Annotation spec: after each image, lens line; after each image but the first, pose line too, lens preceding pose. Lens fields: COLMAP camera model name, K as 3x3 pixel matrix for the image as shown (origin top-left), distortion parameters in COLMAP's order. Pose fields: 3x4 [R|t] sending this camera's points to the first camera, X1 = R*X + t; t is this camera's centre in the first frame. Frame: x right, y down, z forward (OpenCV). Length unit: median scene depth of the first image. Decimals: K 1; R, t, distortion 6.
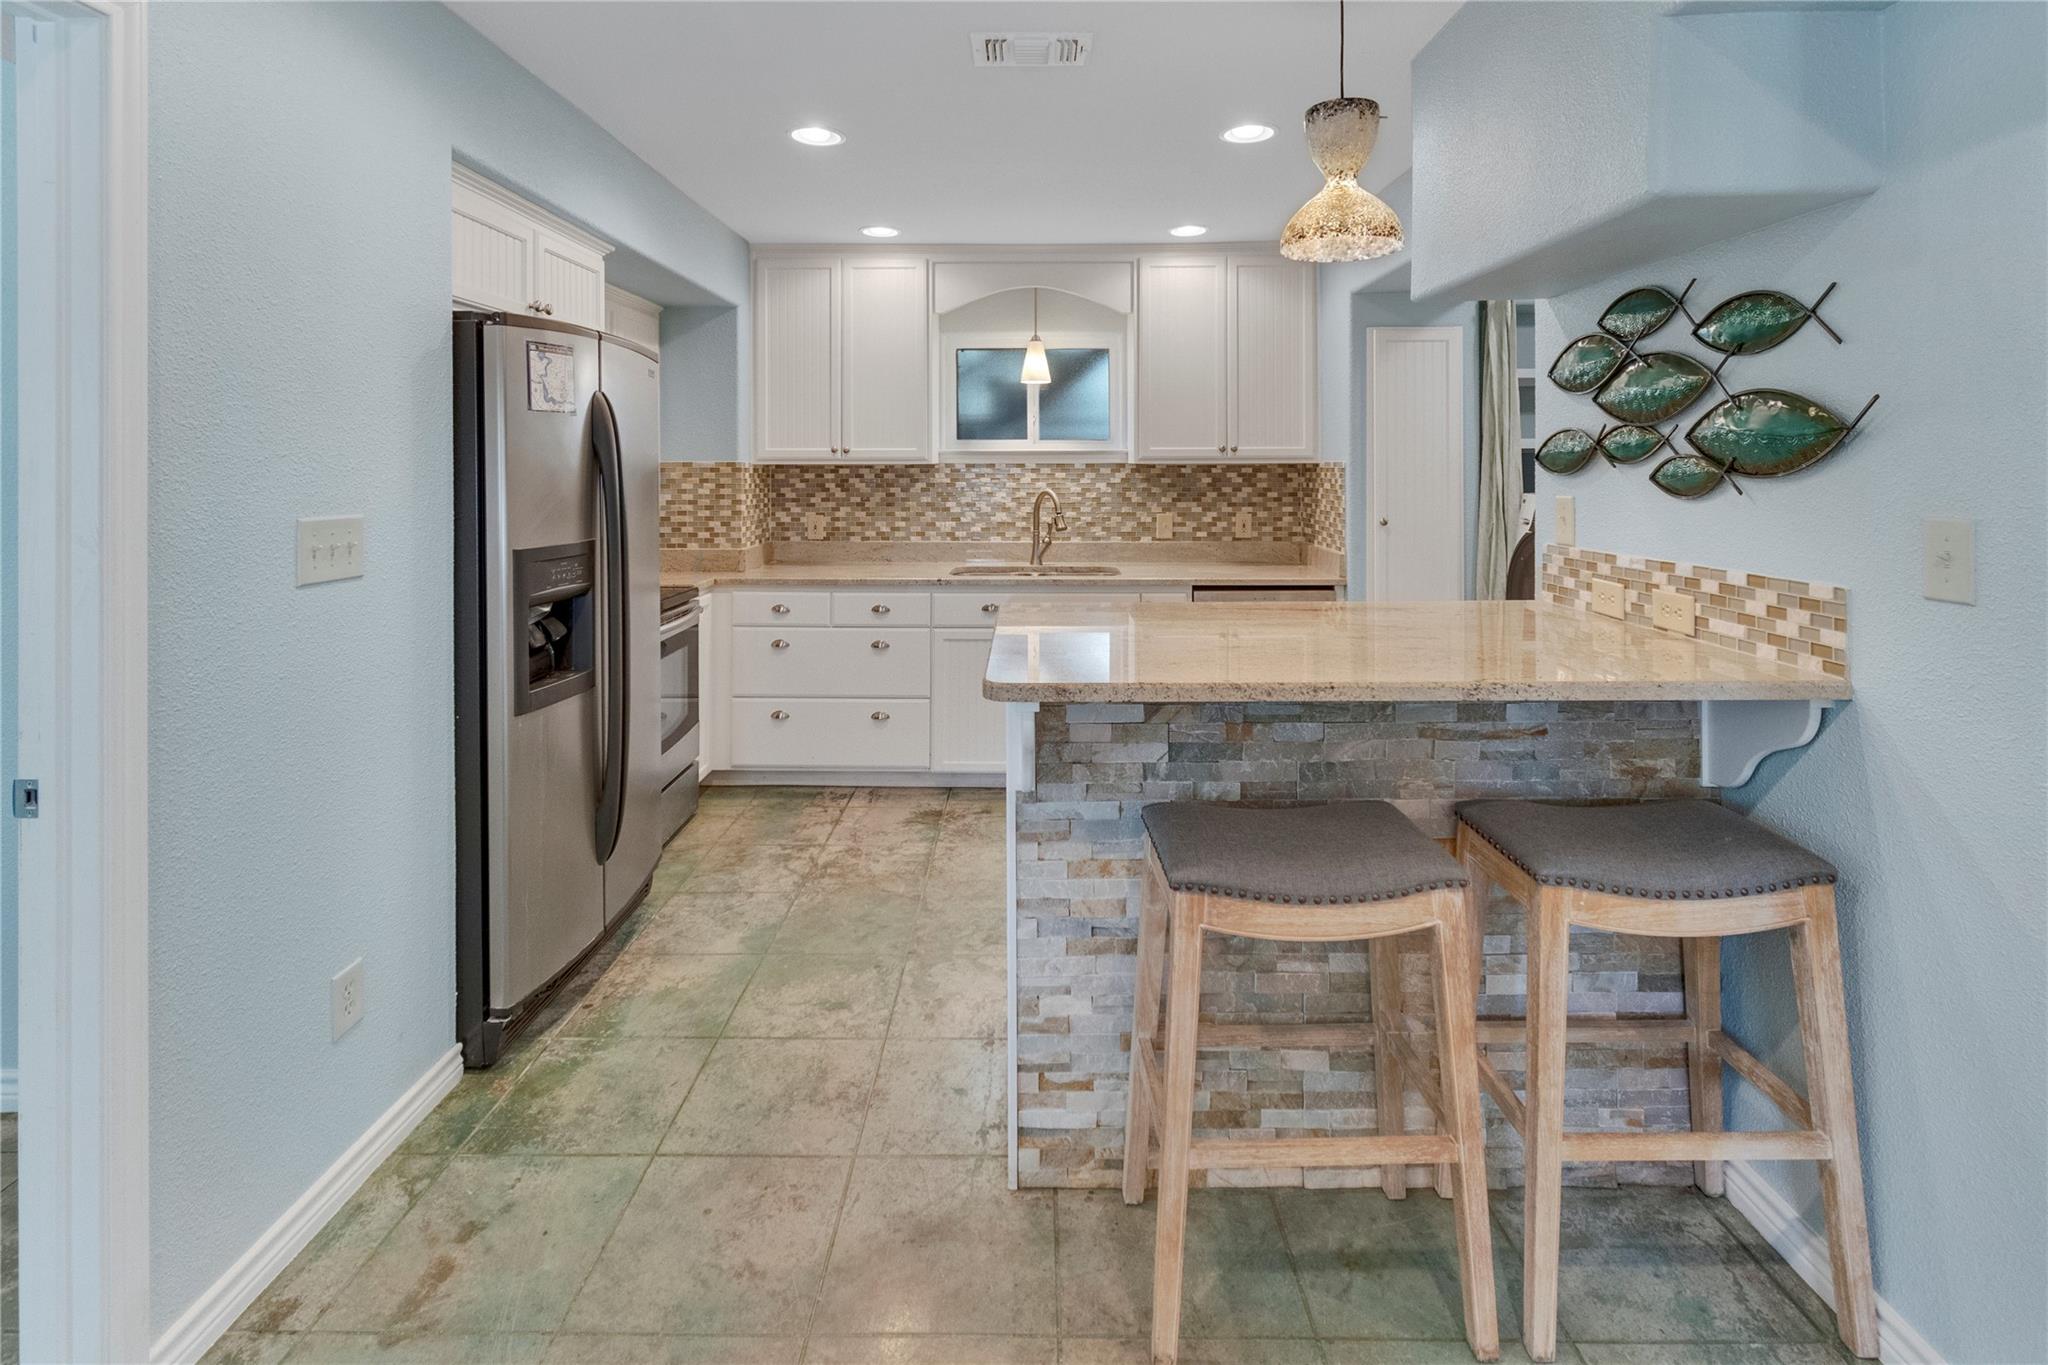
lens RADIAL K [[1183.3, 0, 1032.8], [0, 1183.3, 663.0], [0, 0, 1]] dist [-0.001566, -0.000494]
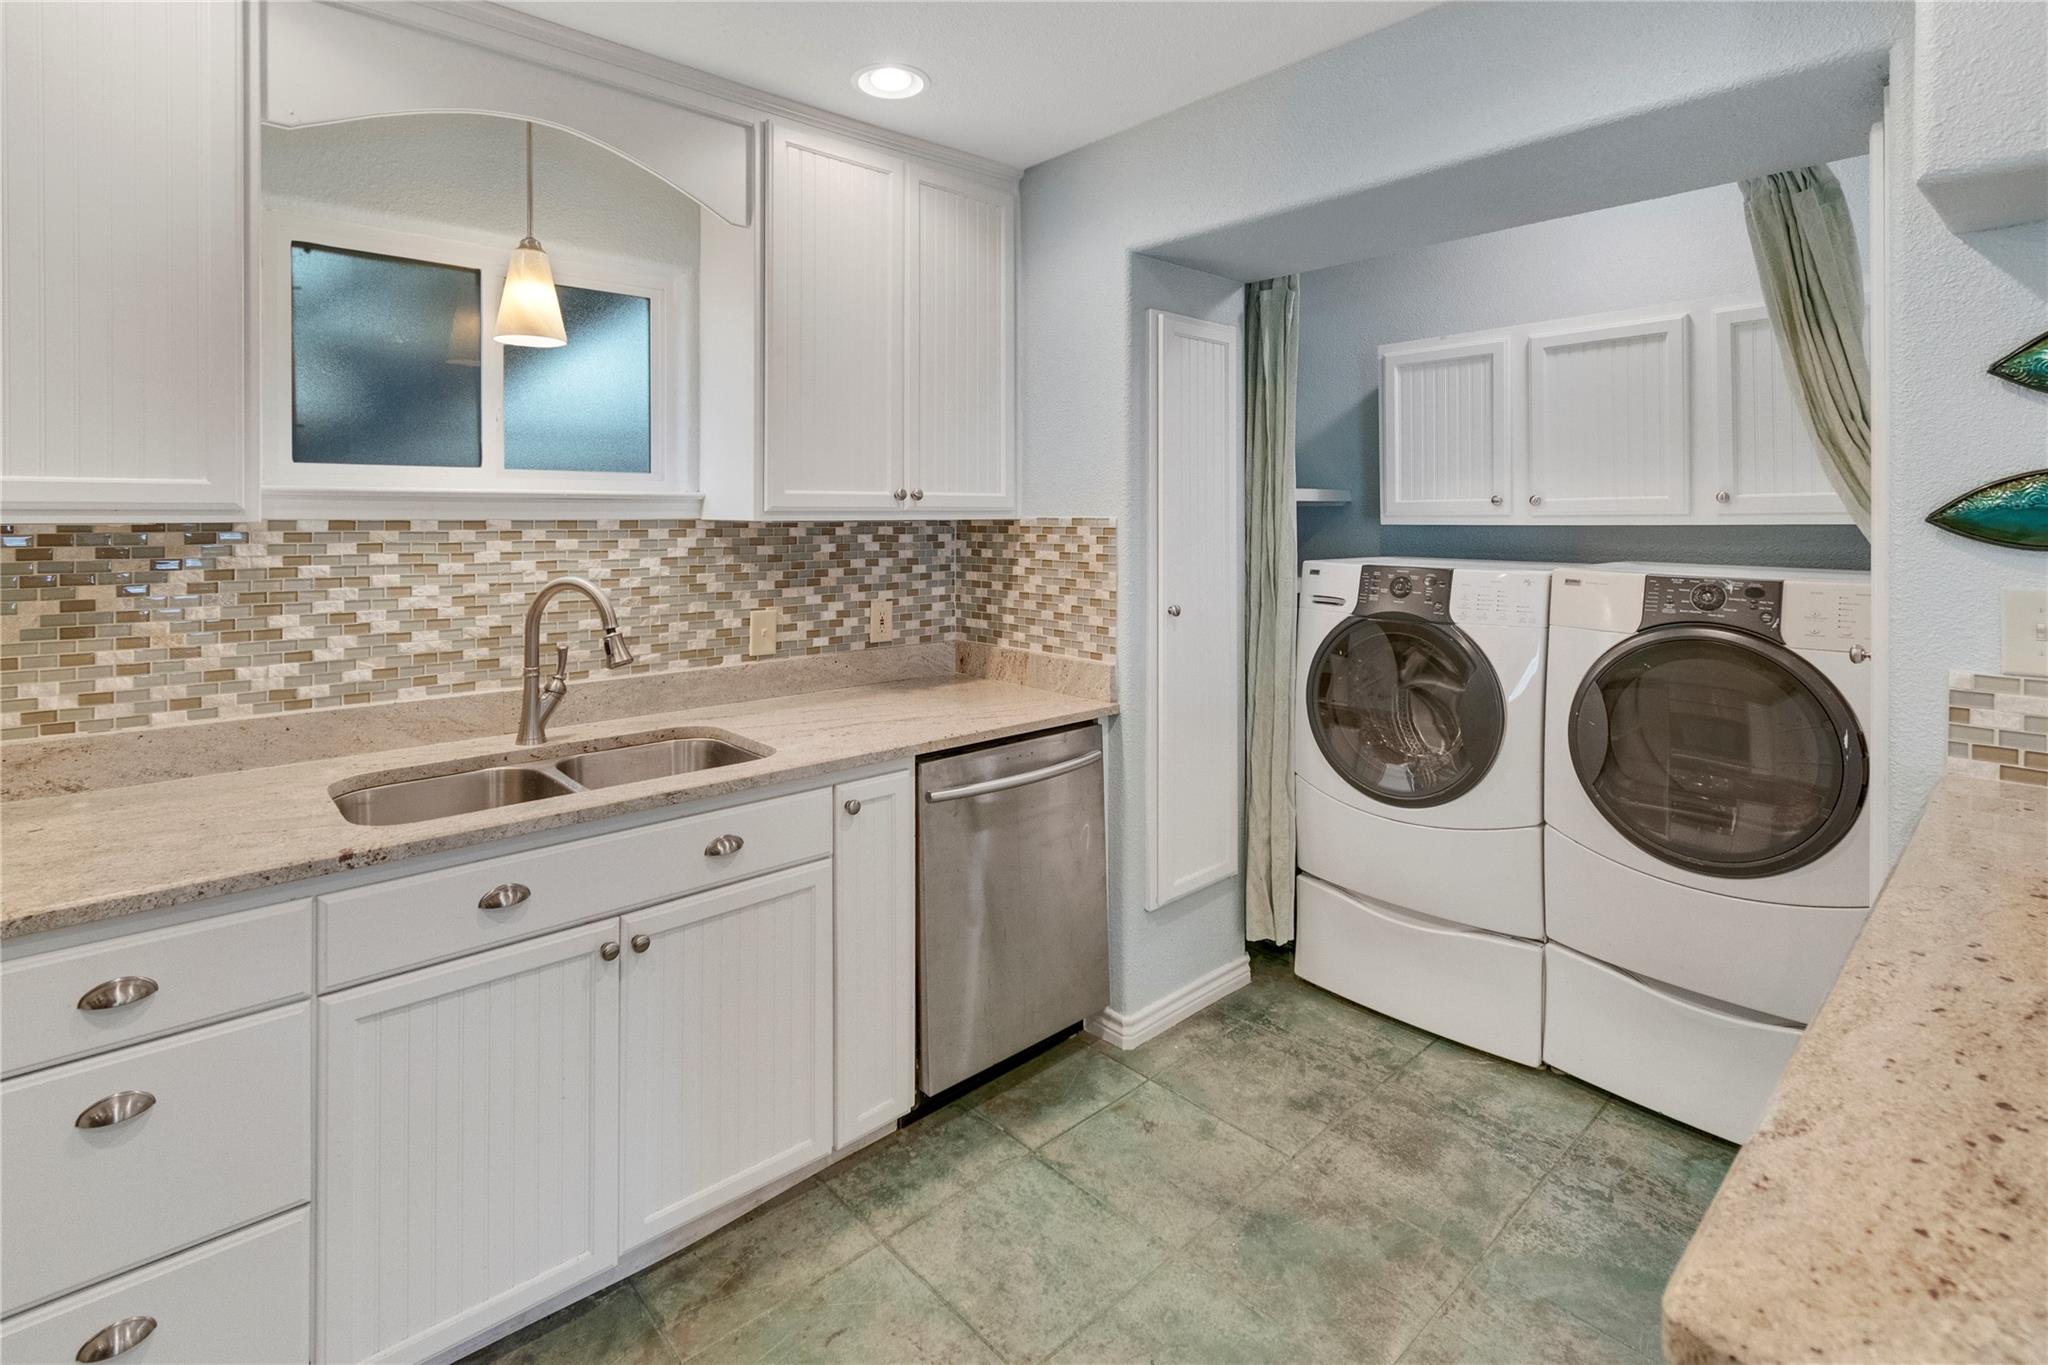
lens RADIAL K [[1017.5, 0, 1022.6], [0, 1017.5, 563.2], [0, 0, 1]] dist [0.002248, 0.000335]
pose [[0.725348, -0.030248, 0.687718, -0.124682], [0.111048, 0.991091, -0.073534, -0.100511], [-0.679366, 0.129707, 0.722245, 0.580552]]
